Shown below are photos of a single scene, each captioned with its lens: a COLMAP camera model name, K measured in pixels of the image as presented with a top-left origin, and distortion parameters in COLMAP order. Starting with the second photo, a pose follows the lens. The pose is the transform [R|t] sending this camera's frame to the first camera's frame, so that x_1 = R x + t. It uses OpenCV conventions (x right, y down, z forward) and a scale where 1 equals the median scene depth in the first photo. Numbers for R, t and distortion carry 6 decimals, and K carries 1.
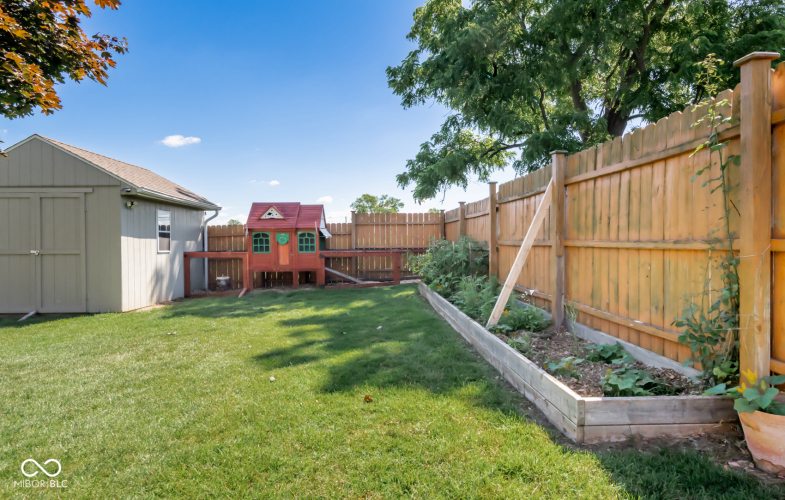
lens RADIAL K [[461.2, 0, 404.8], [0, 461.2, 248.8], [0, 0, 1]] dist [0.003275, 0.000916]
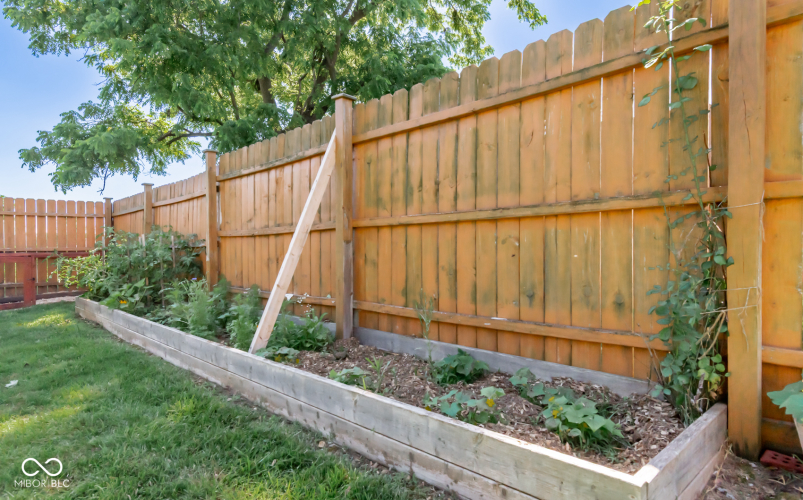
lens RADIAL K [[457.3, 0, 402.9], [0, 457.3, 255.7], [0, 0, 1]] dist [0.001930, 0.001028]
pose [[0.769176, -0.007048, 0.638998, -0.024995], [0.015252, 0.999857, -0.007331, 0.019901], [-0.638855, 0.015385, 0.769173, 0.174423]]
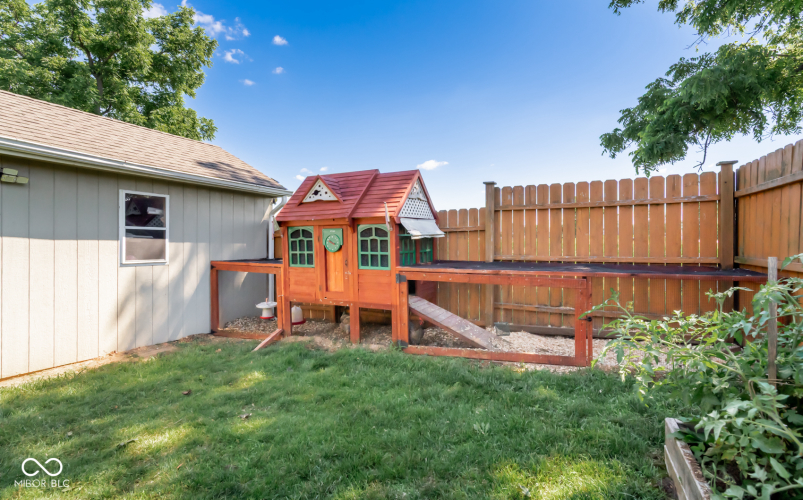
lens RADIAL K [[381.9, 0, 405.7], [0, 381.9, 242.5], [0, 0, 1]] dist [0.009587, -0.004900]
pose [[0.872695, 0.003698, -0.488252, 0.007317], [-0.010103, 0.999894, -0.010485, -0.015725], [0.488162, 0.014083, 0.872640, 0.679401]]
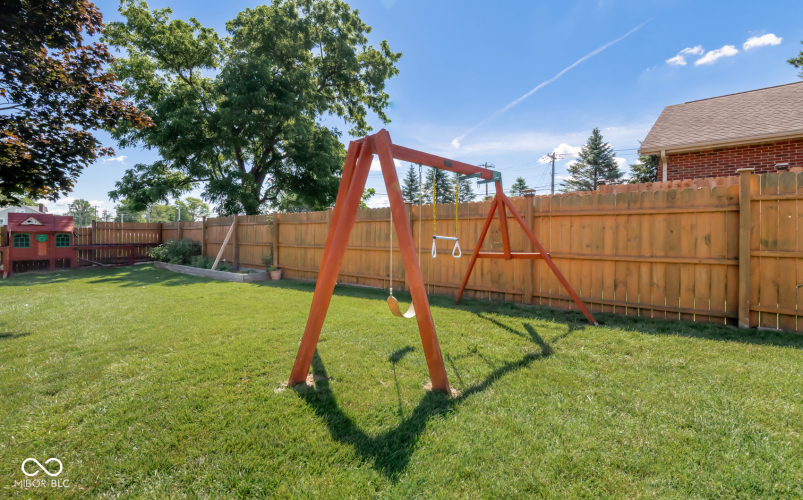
lens RADIAL K [[381.9, 0, 406.4], [0, 381.9, 238.2], [0, 0, 1]] dist [0.009587, -0.004900]
pose [[0.712967, 0.003506, 0.701189, -0.296243], [0.004313, 0.999947, -0.009384, -0.004618], [-0.701184, 0.009715, 0.712914, -0.745660]]
